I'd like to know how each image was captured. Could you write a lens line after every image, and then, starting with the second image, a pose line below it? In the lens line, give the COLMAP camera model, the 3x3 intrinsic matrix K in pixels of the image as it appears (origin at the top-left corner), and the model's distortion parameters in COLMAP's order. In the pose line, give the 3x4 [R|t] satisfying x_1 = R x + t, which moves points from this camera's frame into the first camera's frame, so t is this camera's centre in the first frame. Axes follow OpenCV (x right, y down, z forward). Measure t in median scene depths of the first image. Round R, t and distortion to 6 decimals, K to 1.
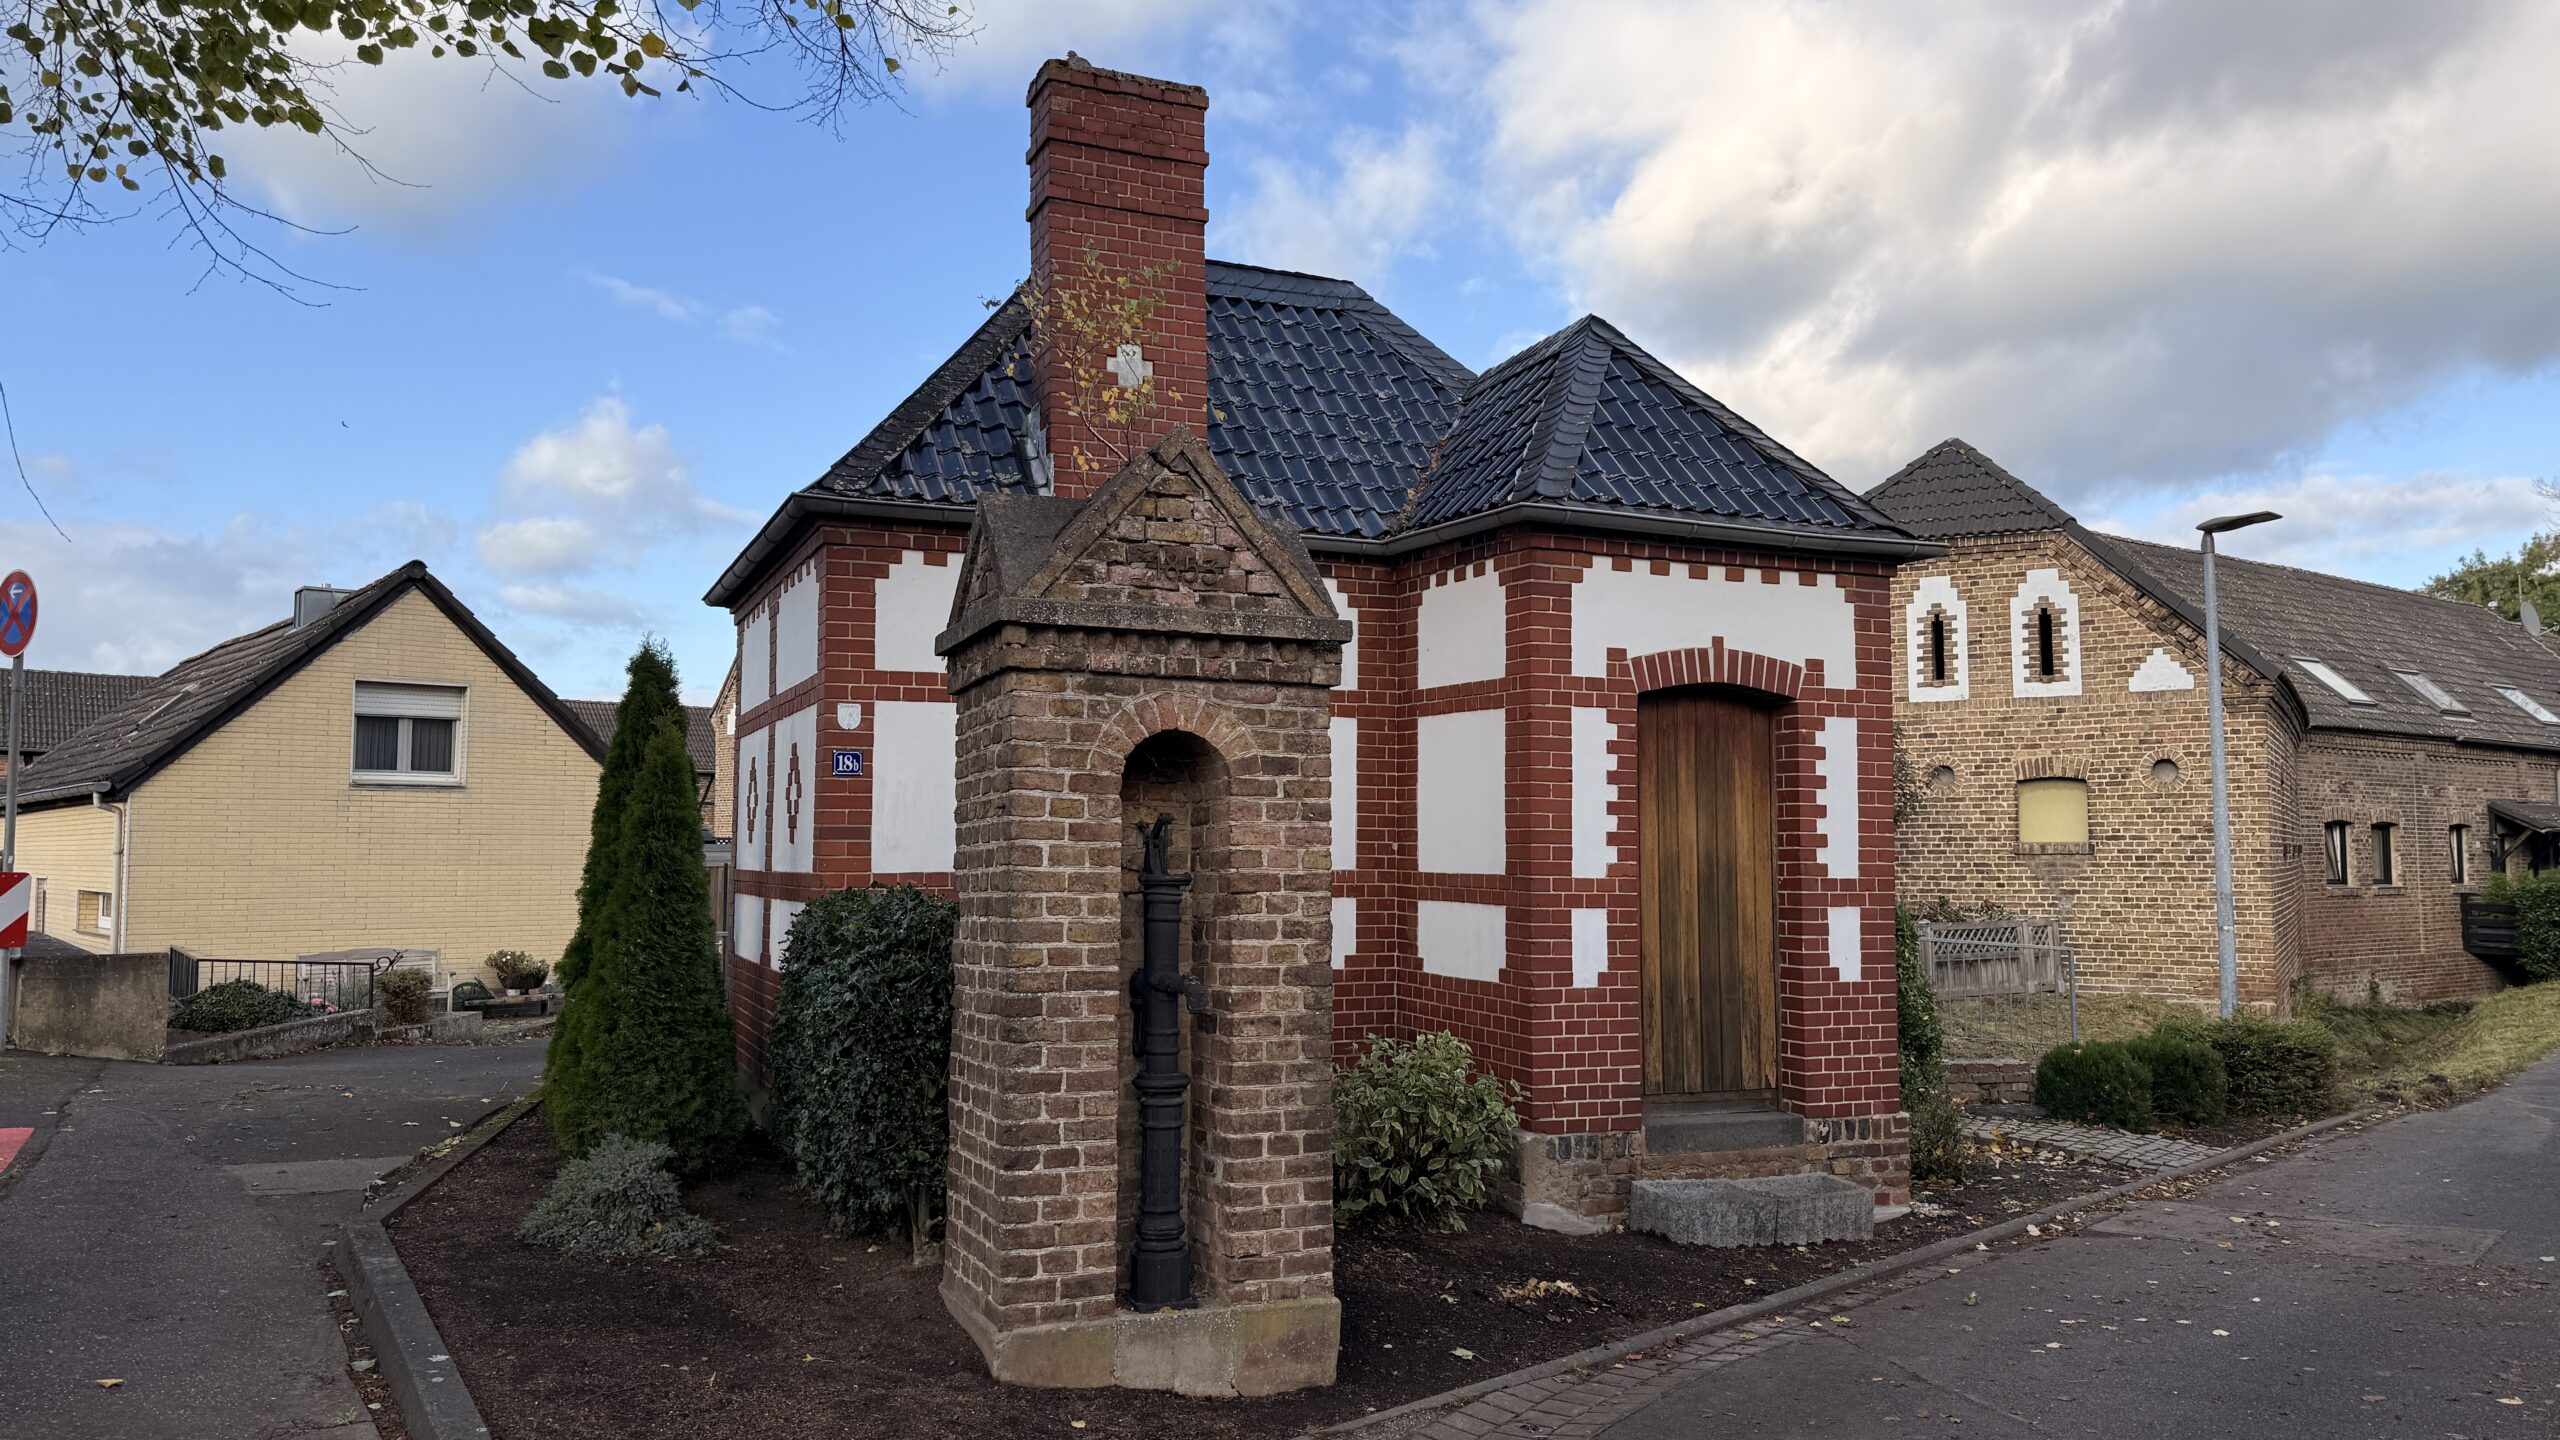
lens RADIAL K [[1853.0, 0, 1303.9], [0, 1853.0, 703.6], [0, 0, 1]] dist [0.051540, -0.000995]
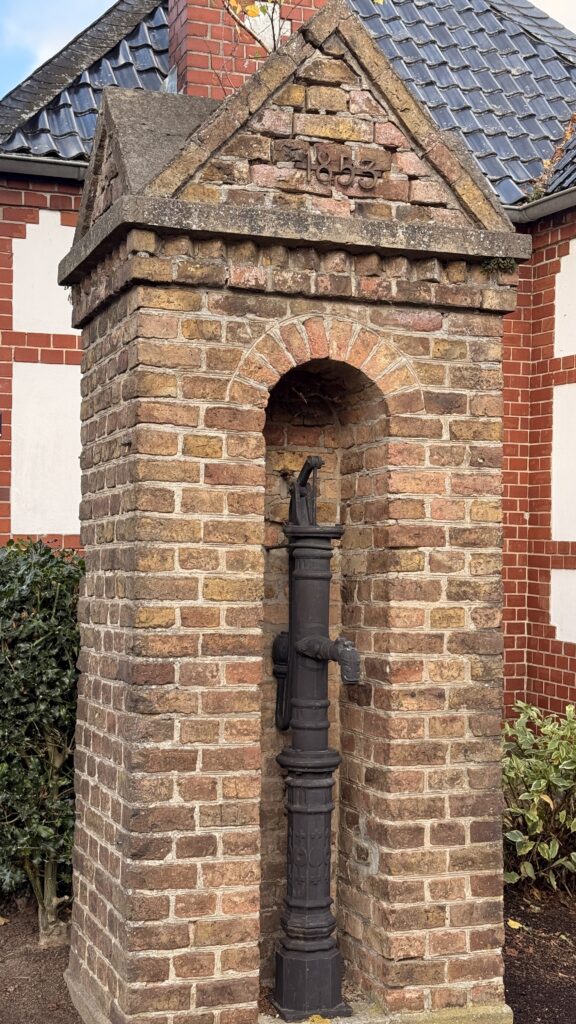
lens RADIAL K [[1534.2, 0, 286.4], [0, 1534.2, 517.5], [0, 0, 1]] dist [0.027834, 0.000000]
pose [[0.997256, 0.008818, -0.073499, -0.034073], [-0.003921, 0.997778, 0.066513, 0.039533], [0.073922, -0.066042, 0.995075, 0.274698]]
